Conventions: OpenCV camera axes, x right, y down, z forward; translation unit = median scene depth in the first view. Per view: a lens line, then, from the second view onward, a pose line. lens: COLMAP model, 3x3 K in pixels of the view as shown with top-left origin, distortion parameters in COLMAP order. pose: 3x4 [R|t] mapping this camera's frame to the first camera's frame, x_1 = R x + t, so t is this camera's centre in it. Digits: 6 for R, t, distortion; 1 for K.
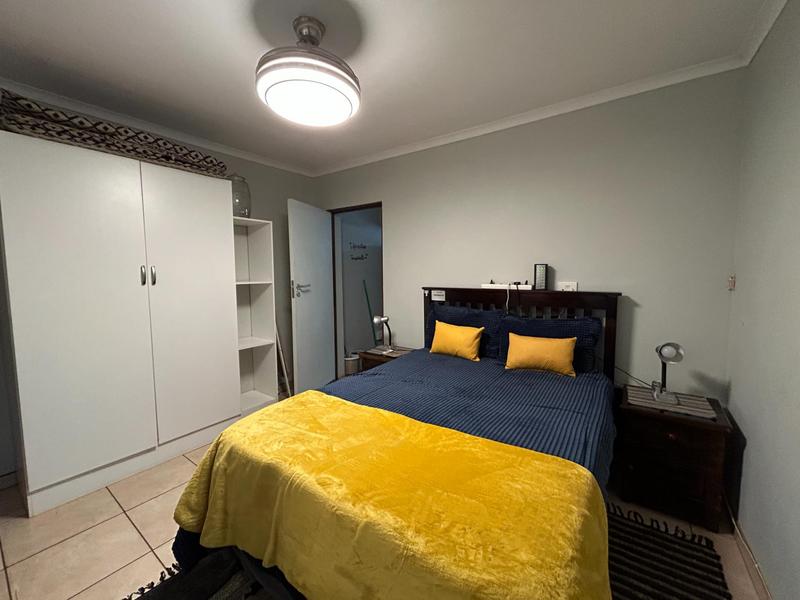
lens RADIAL K [[323.3, 0, 400.0], [0, 323.3, 300.0], [0, 0, 1]] dist [0.000378, -0.000070]
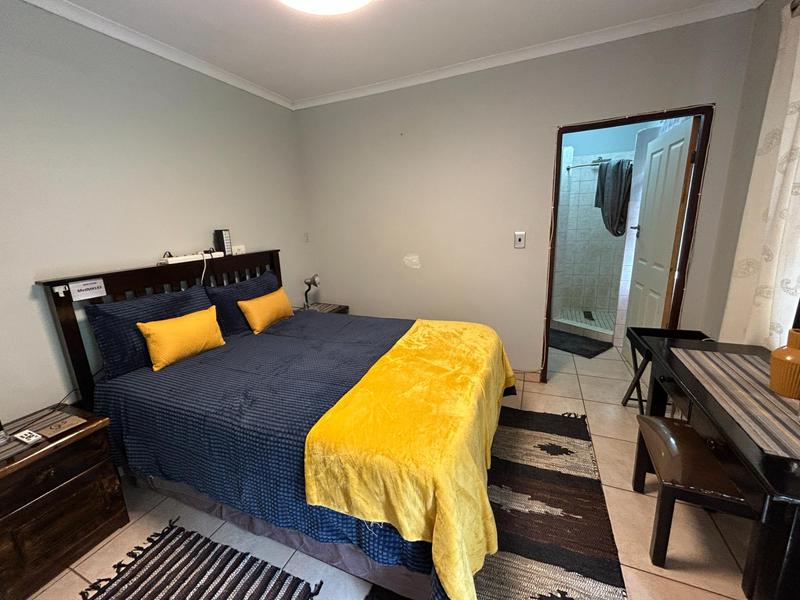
lens RADIAL K [[323.3, 0, 400.0], [0, 323.3, 300.0], [0, 0, 1]] dist [0.000378, -0.000070]
pose [[-0.221400, -0.213777, 0.951463, -0.627450], [0.142044, 0.958201, 0.248344, -0.068565], [-0.964783, 0.190133, -0.181780, 0.648784]]
